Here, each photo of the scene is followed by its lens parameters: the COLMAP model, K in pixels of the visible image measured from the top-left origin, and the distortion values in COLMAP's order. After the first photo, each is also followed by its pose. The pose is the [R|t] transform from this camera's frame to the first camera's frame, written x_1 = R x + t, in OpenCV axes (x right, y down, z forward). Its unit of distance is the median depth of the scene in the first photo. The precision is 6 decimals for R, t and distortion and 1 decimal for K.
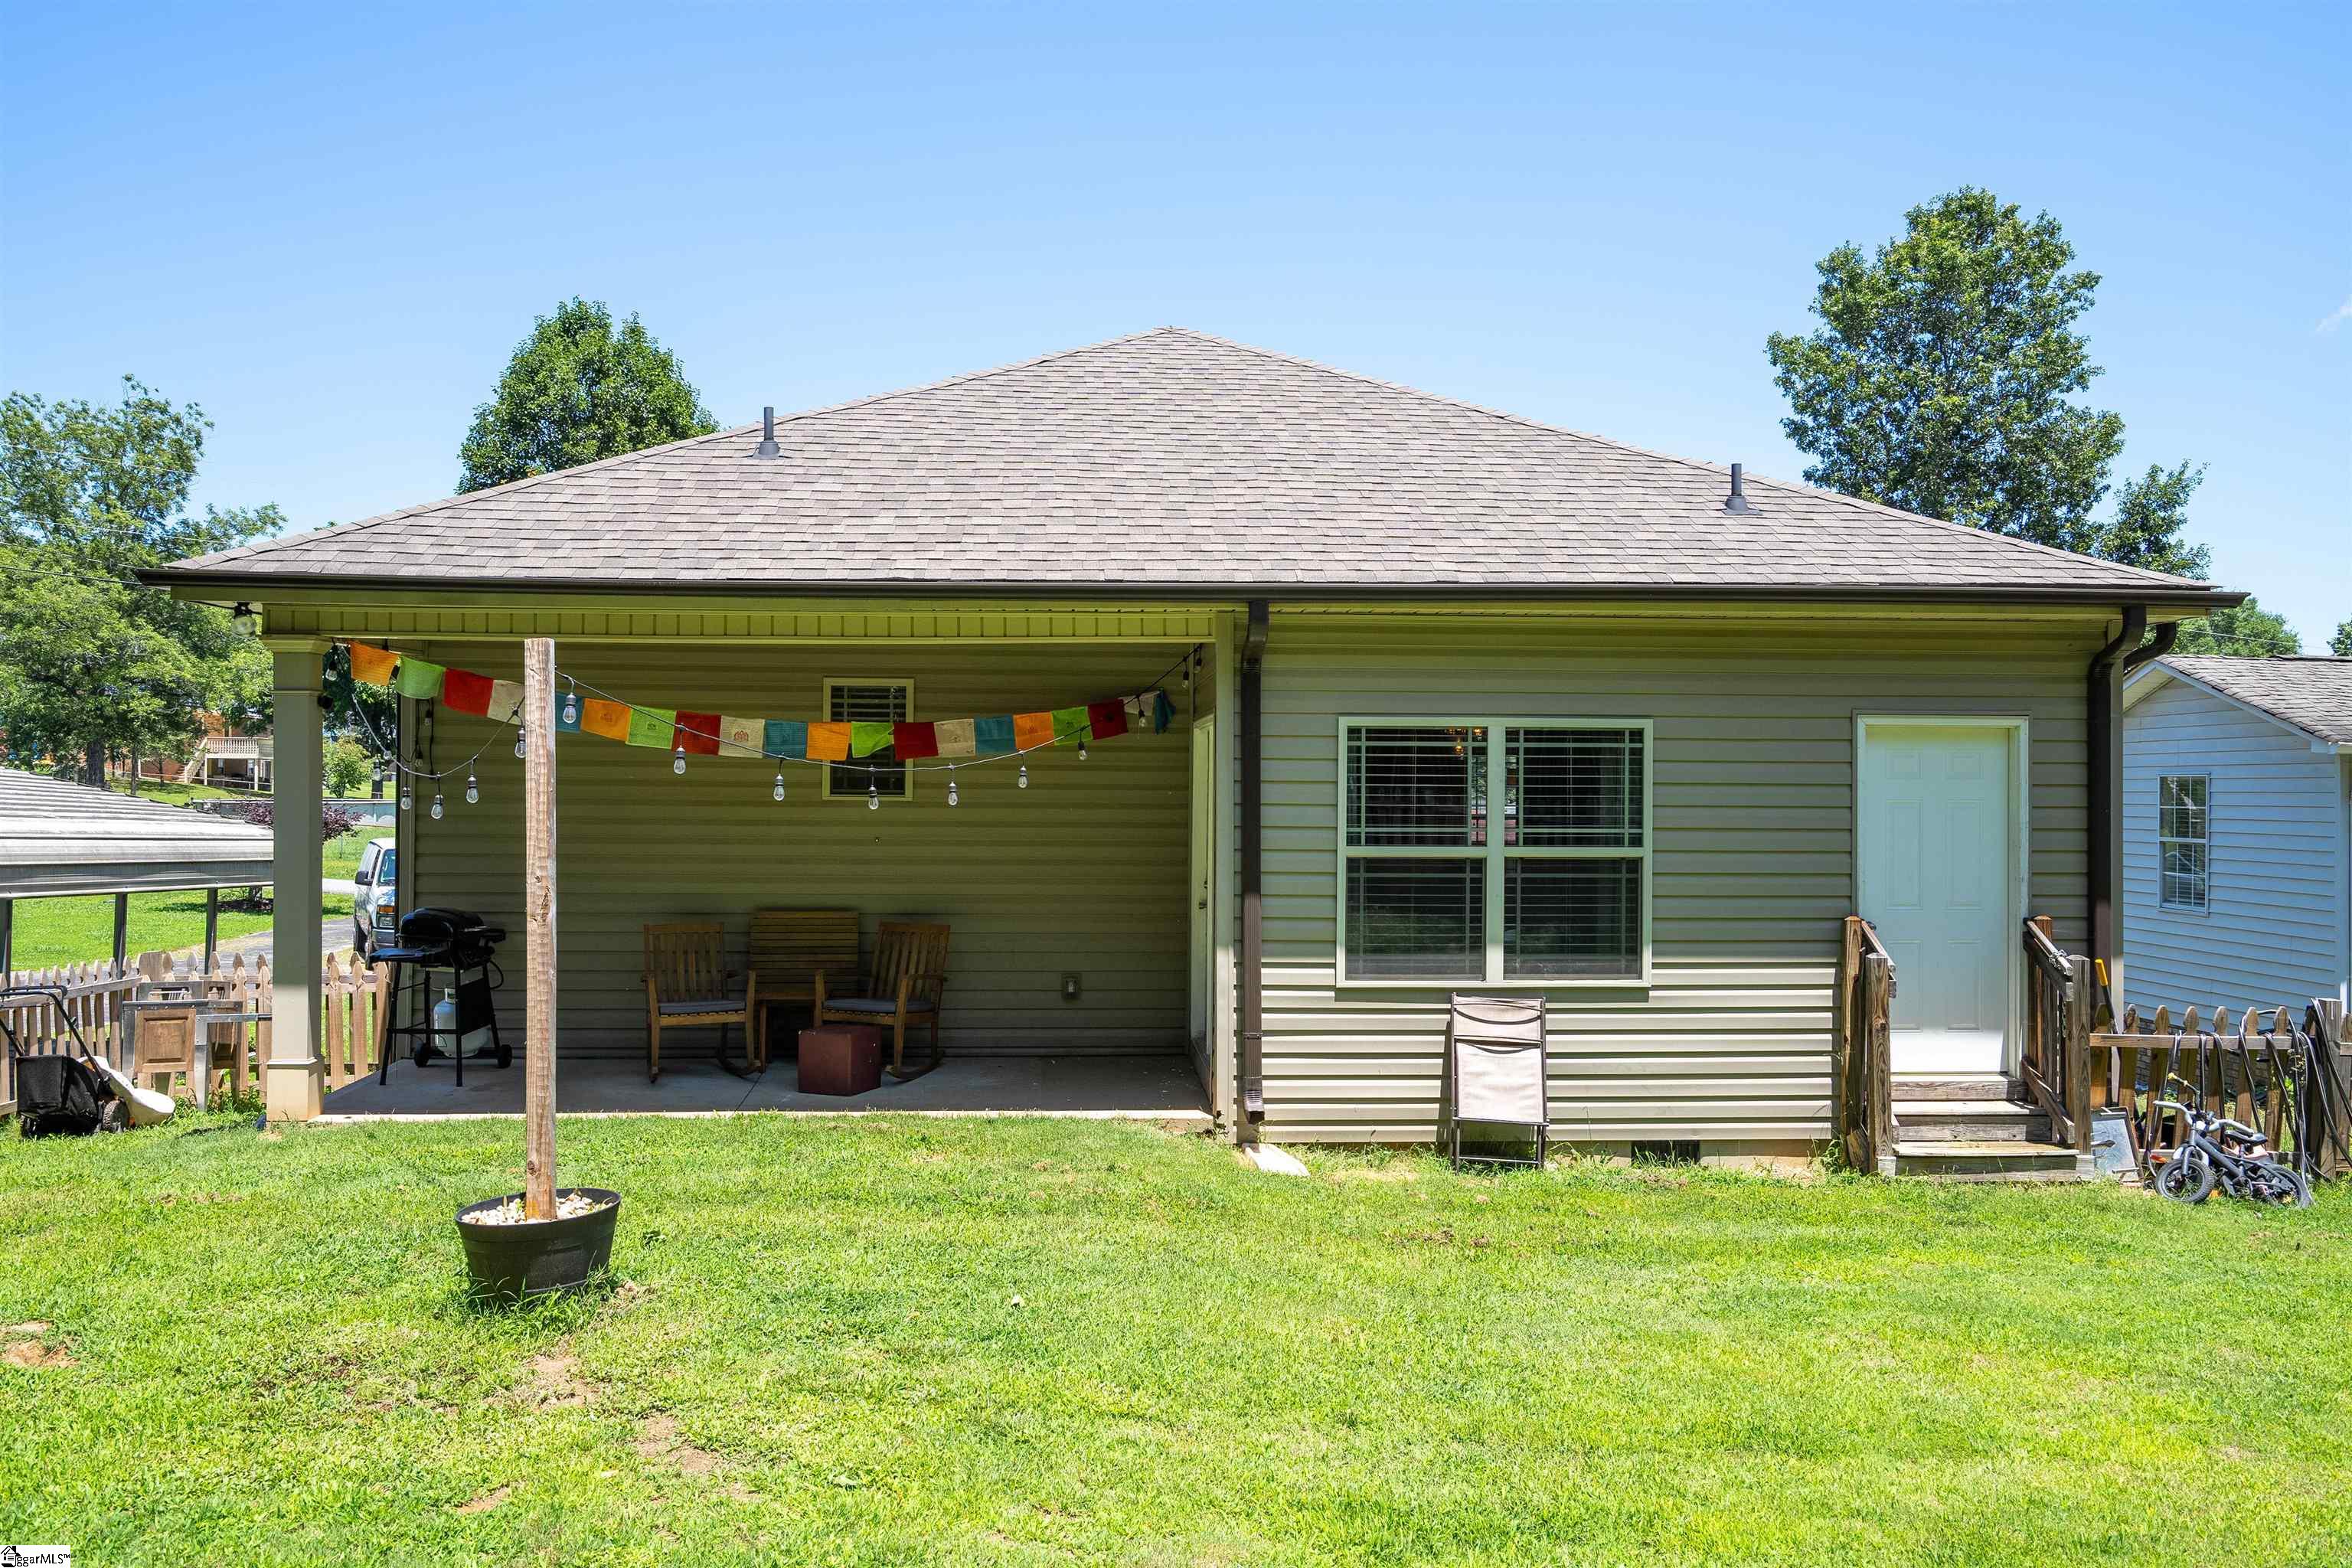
lens RADIAL K [[1788.7, 0, 1158.6], [0, 1788.7, 773.9], [0, 0, 1]] dist [0.007316, -0.001773]
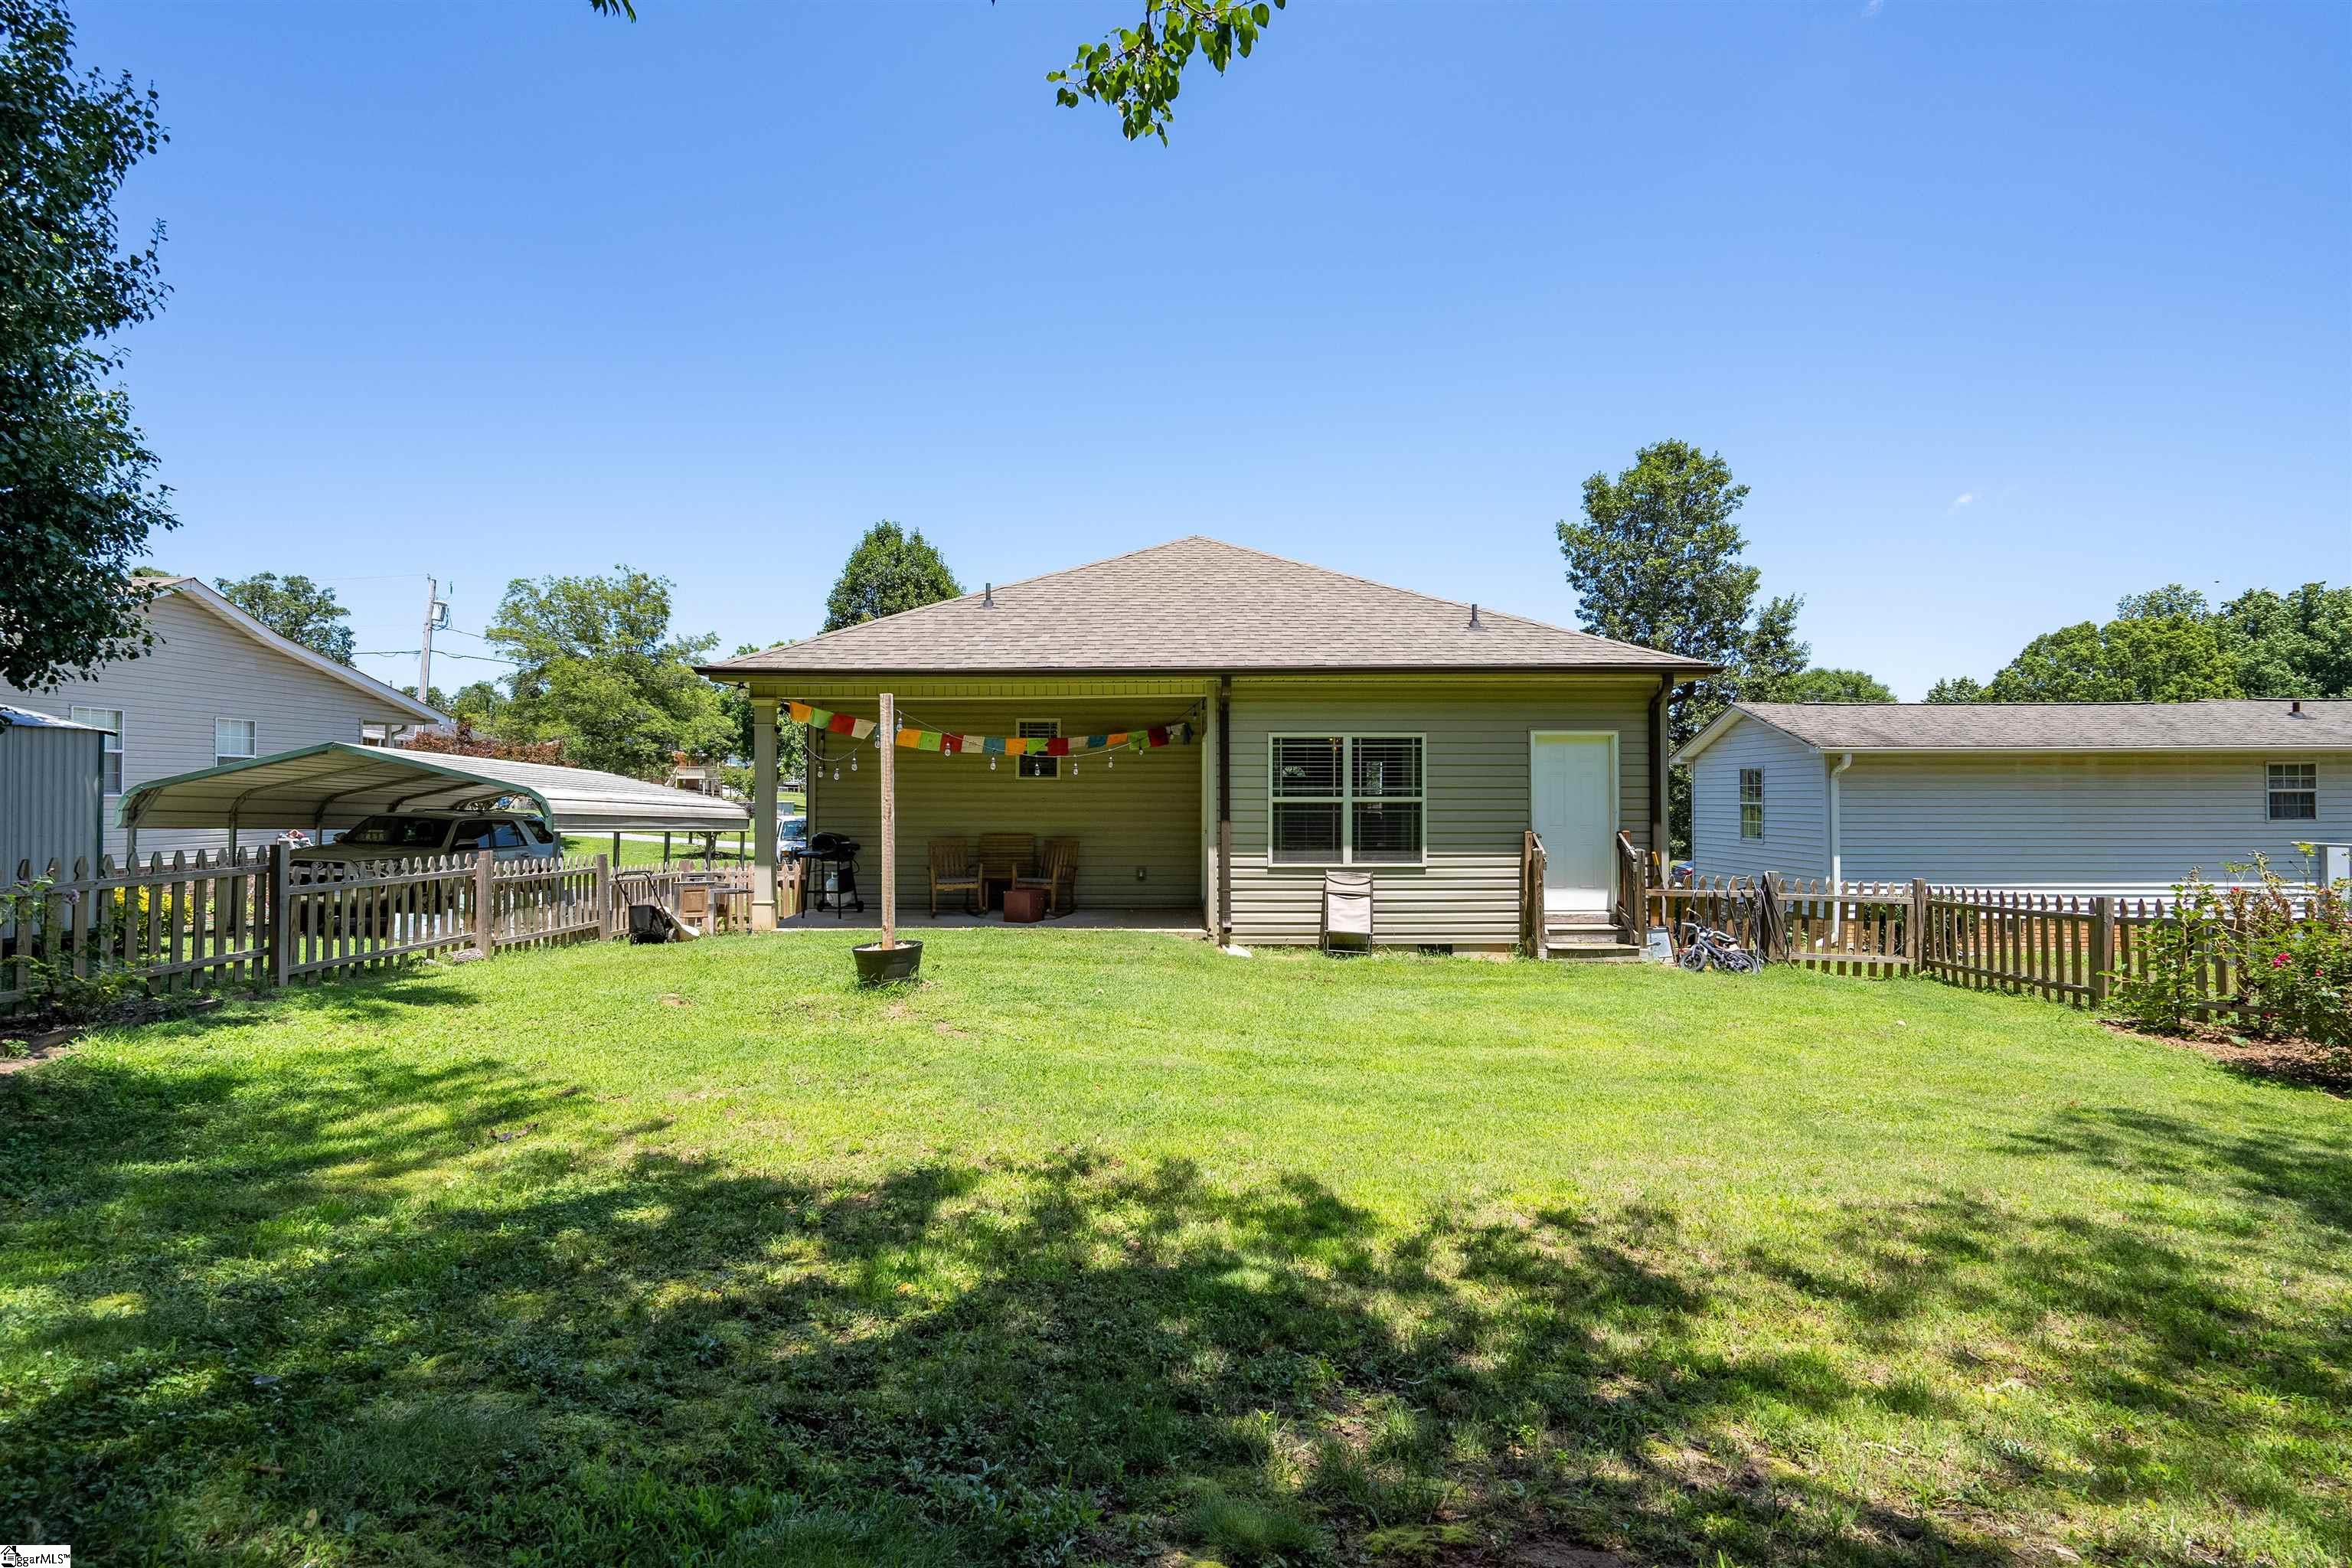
lens RADIAL K [[1059.3, 0, 1165.2], [0, 1059.3, 779.4], [0, 0, 1]] dist [-0.009752, 0.002240]
pose [[0.998658, -0.006906, -0.051336, 0.044731], [0.006592, 0.999959, -0.006275, 0.026690], [0.051377, 0.005928, 0.998662, -0.193880]]
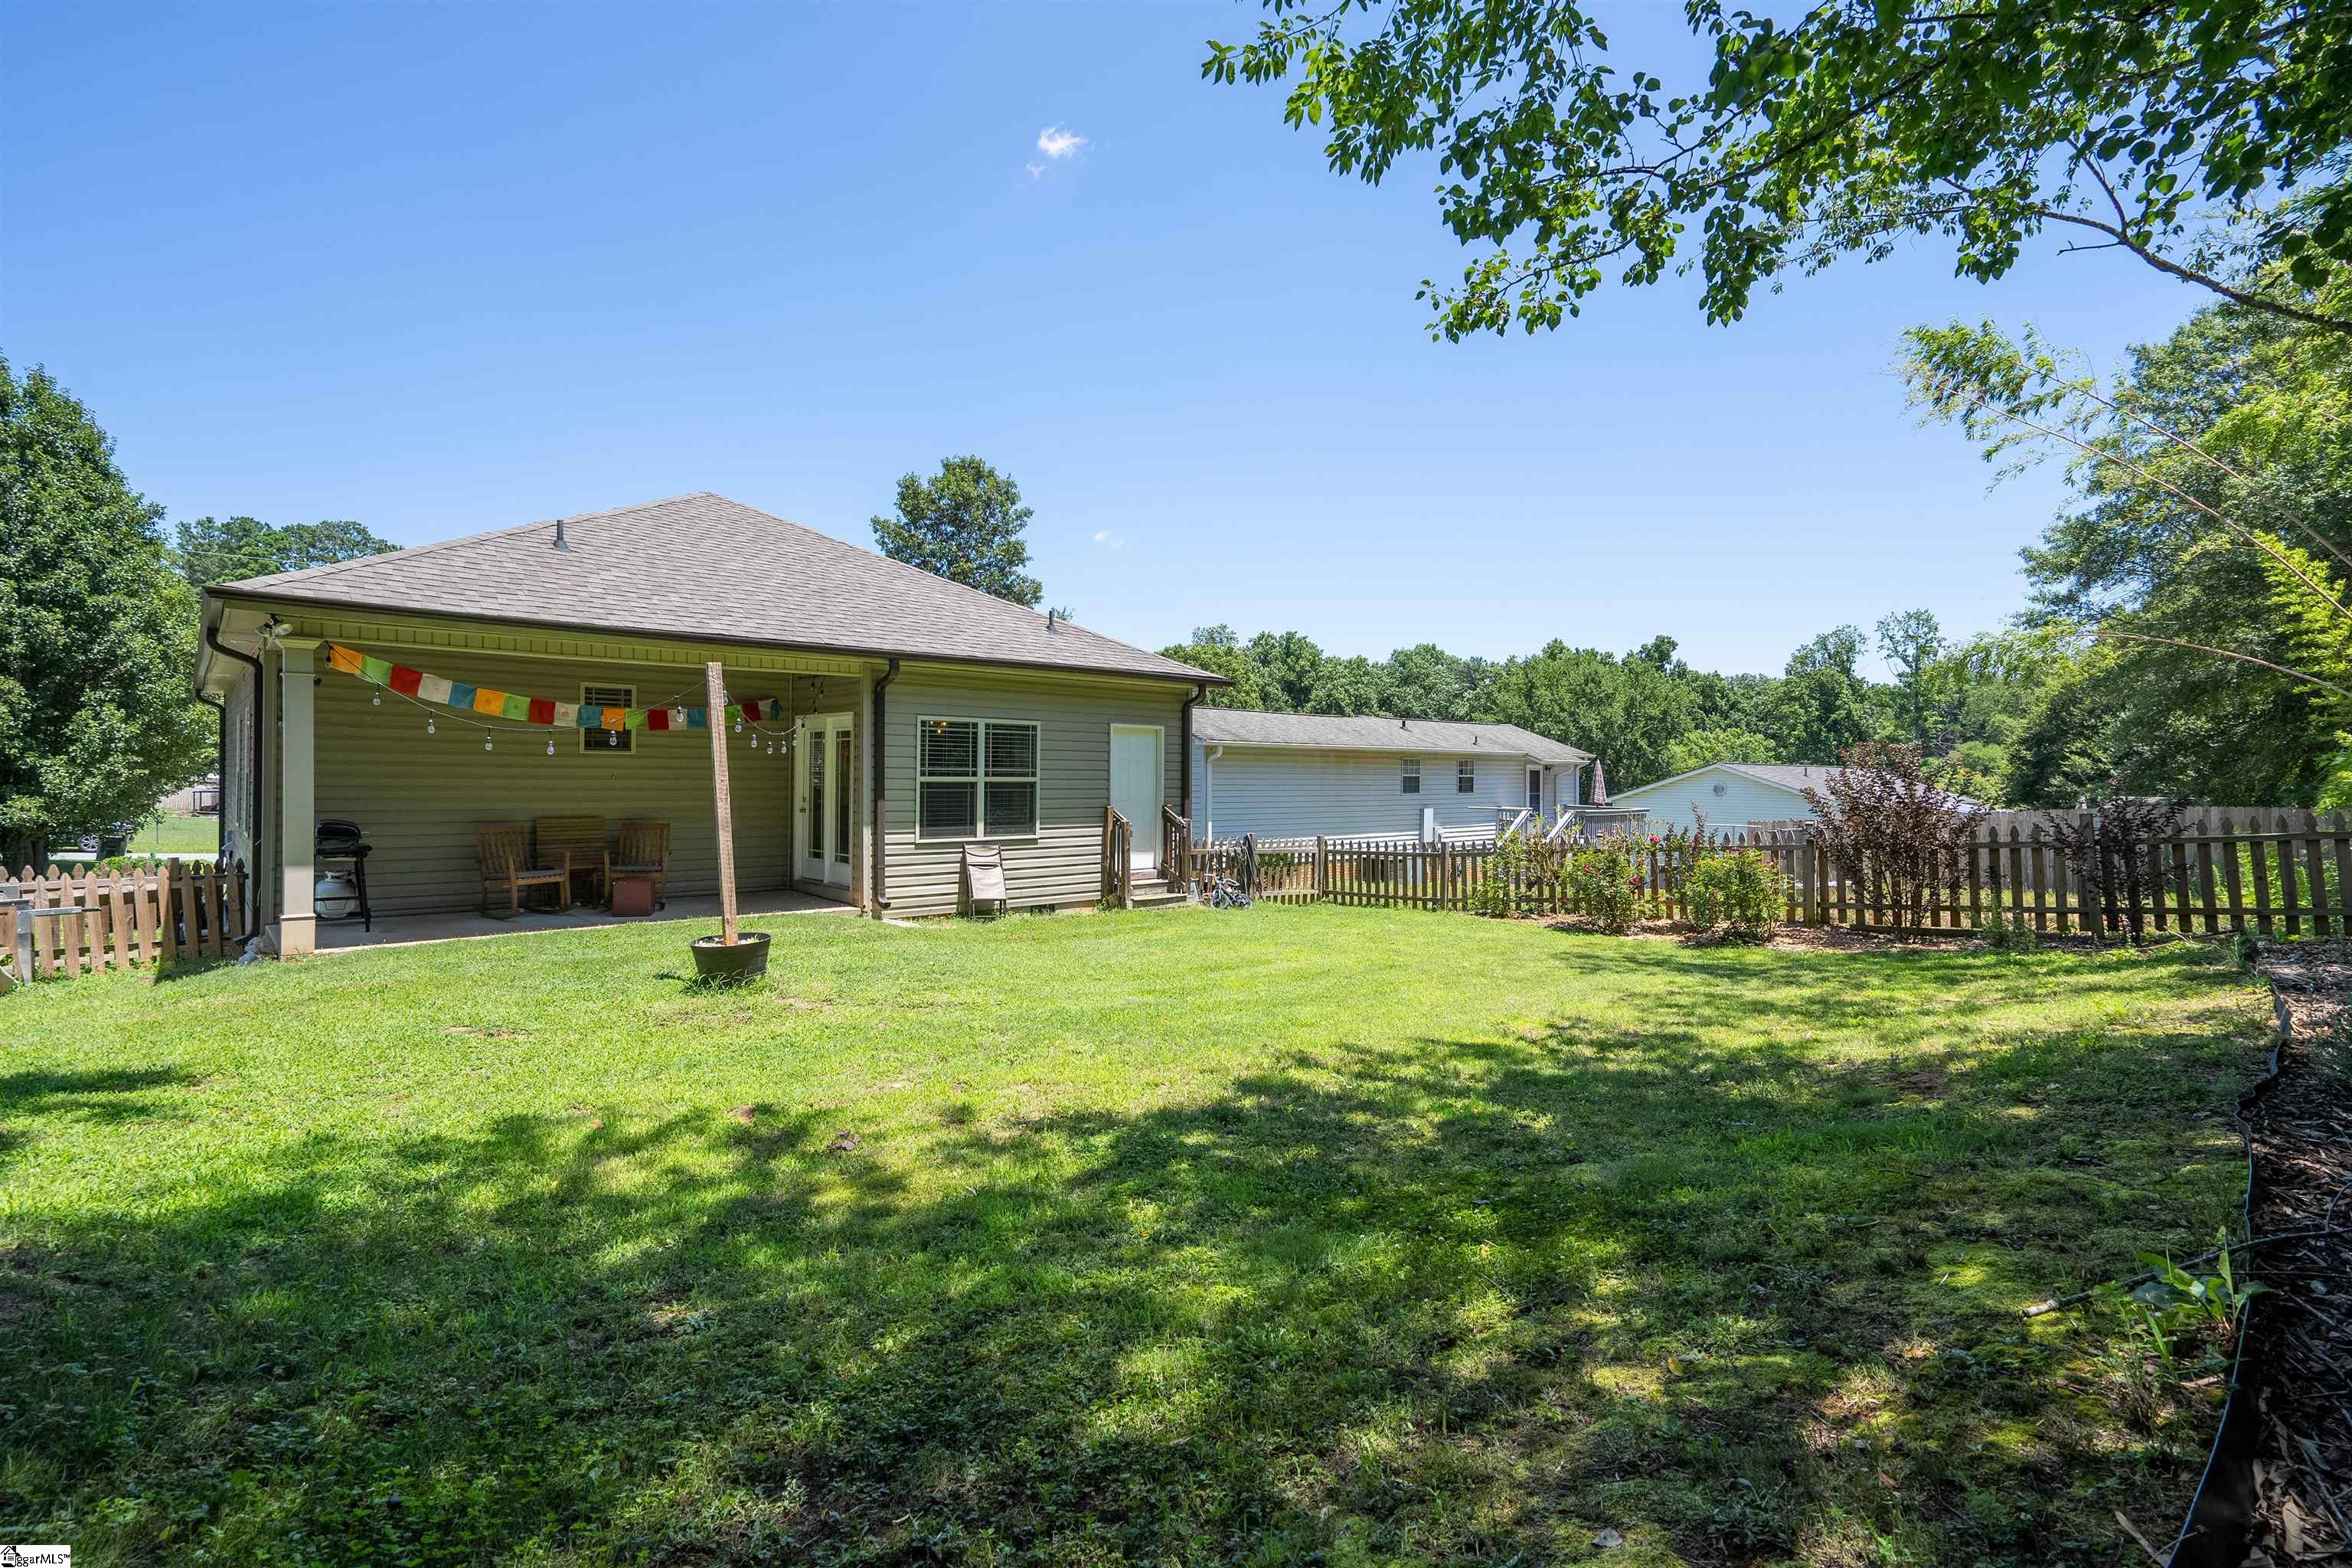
lens RADIAL K [[1059.3, 0, 1174.9], [0, 1059.3, 791.2], [0, 0, 1]] dist [-0.009752, 0.002240]
pose [[0.772407, -0.008677, 0.635068, -0.450167], [-0.011031, 0.999573, 0.027075, 0.019750], [-0.635032, -0.027918, 0.771981, -0.159548]]
